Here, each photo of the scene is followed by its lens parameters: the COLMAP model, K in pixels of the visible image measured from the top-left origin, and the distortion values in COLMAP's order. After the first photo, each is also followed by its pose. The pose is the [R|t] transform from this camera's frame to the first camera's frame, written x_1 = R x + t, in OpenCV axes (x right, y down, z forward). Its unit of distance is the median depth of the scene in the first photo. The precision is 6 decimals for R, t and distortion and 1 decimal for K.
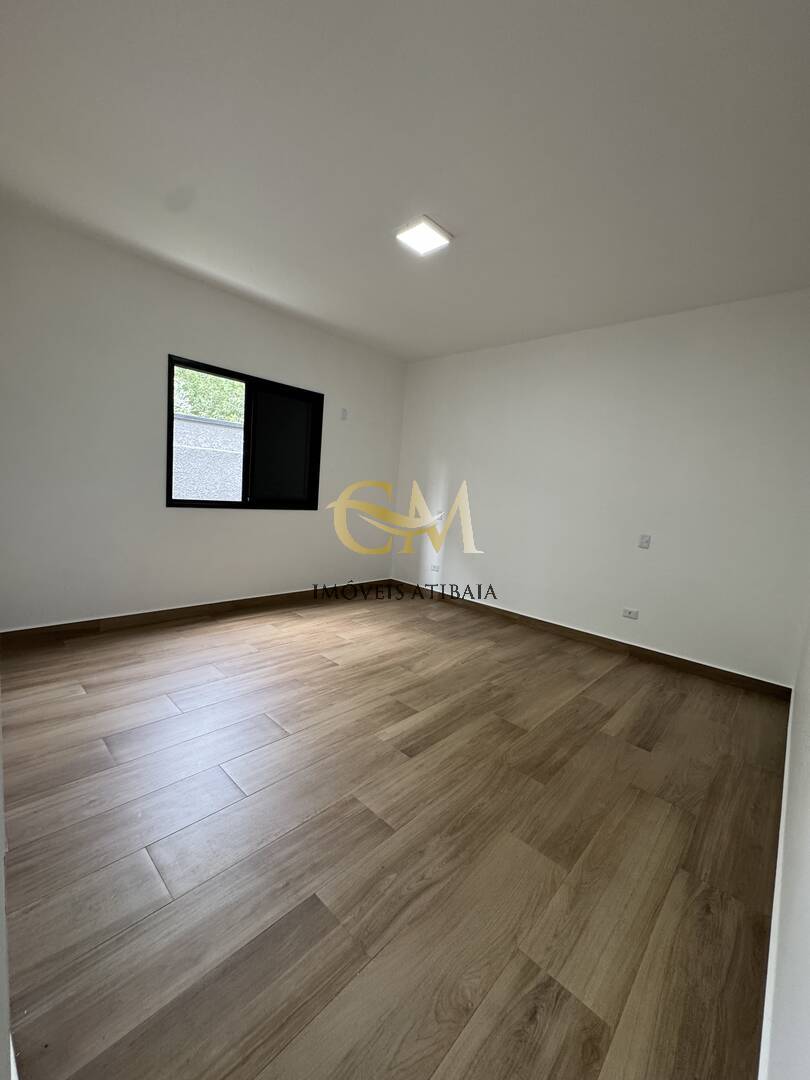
lens RADIAL K [[431.6, 0, 405.0], [0, 431.6, 540.0], [0, 0, 1]] dist [-0.001189, -0.000086]
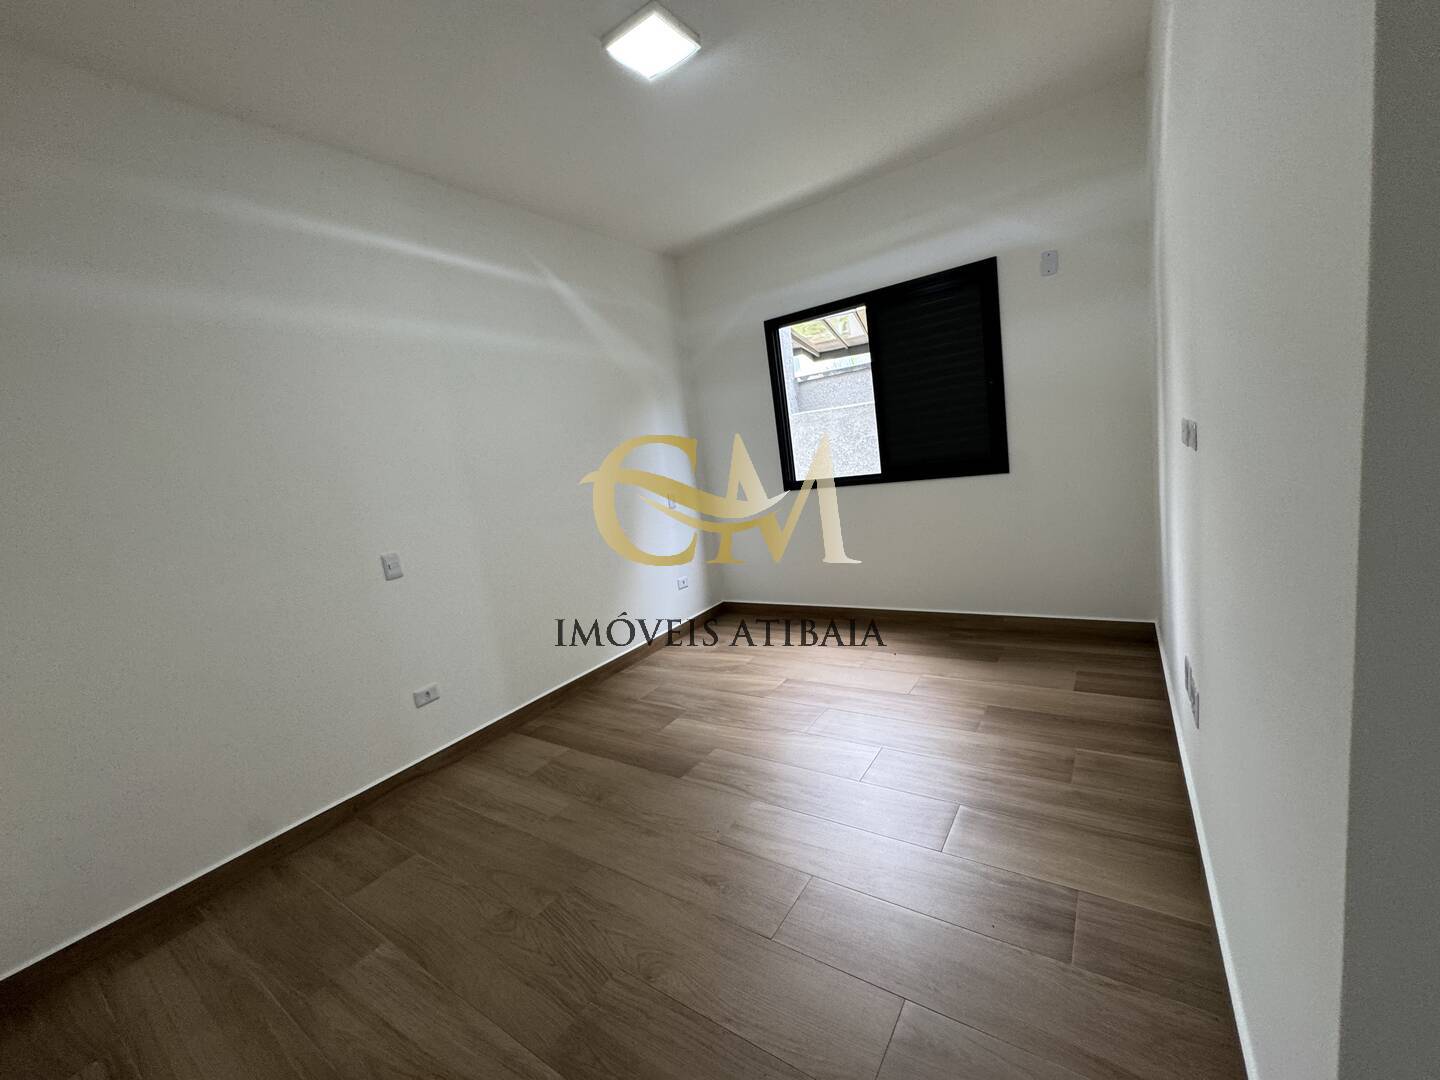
lens RADIAL K [[575.5, 0, 718.5], [0, 575.5, 538.5], [0, 0, 1]] dist [-0.001189, -0.000086]
pose [[0.130431, 0.033556, -0.990889, 0.559876], [0.010889, 0.999318, 0.035275, -0.017559], [0.991398, -0.015391, 0.129977, 0.636489]]
